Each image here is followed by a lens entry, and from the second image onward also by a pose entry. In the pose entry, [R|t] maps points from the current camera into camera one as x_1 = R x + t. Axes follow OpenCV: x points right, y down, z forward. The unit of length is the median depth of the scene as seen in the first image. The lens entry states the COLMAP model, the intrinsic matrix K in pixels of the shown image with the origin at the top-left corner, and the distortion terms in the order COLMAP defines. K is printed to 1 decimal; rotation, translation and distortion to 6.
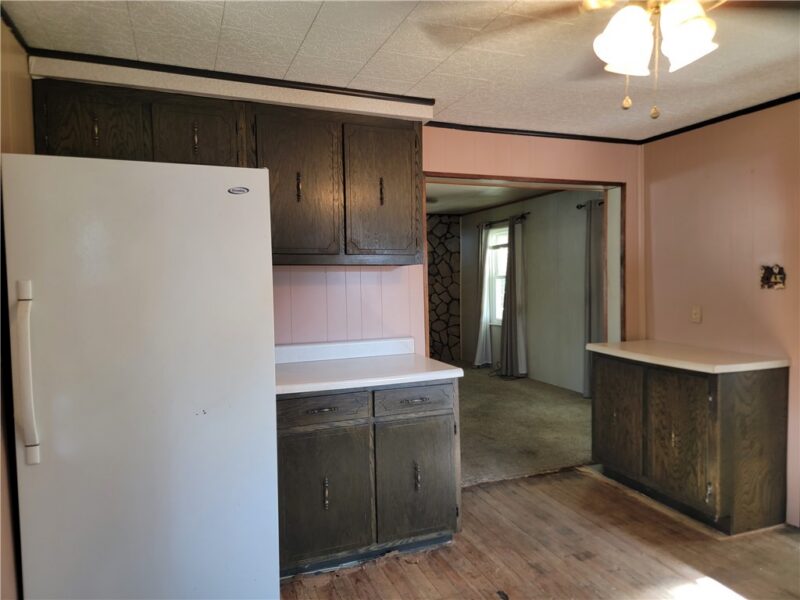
lens RADIAL K [[542.2, 0, 423.0], [0, 542.2, 306.5], [0, 0, 1]] dist [0.080748, -0.075124]
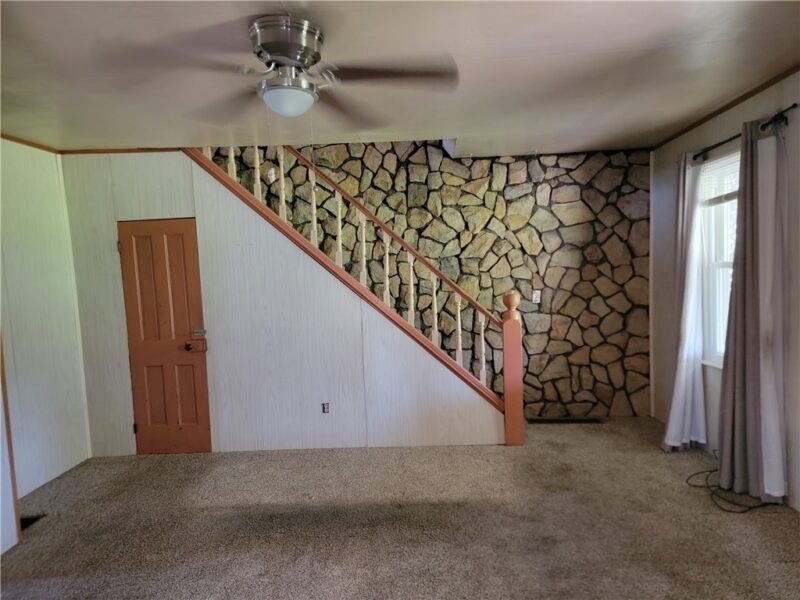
lens RADIAL K [[542.2, 0, 423.0], [0, 542.2, 306.5], [0, 0, 1]] dist [0.080748, -0.075124]
pose [[0.902538, 0.009805, -0.430498, 0.101862], [0.001059, 0.999687, 0.024989, -0.027695], [0.430609, -0.023010, 0.902245, 0.419674]]
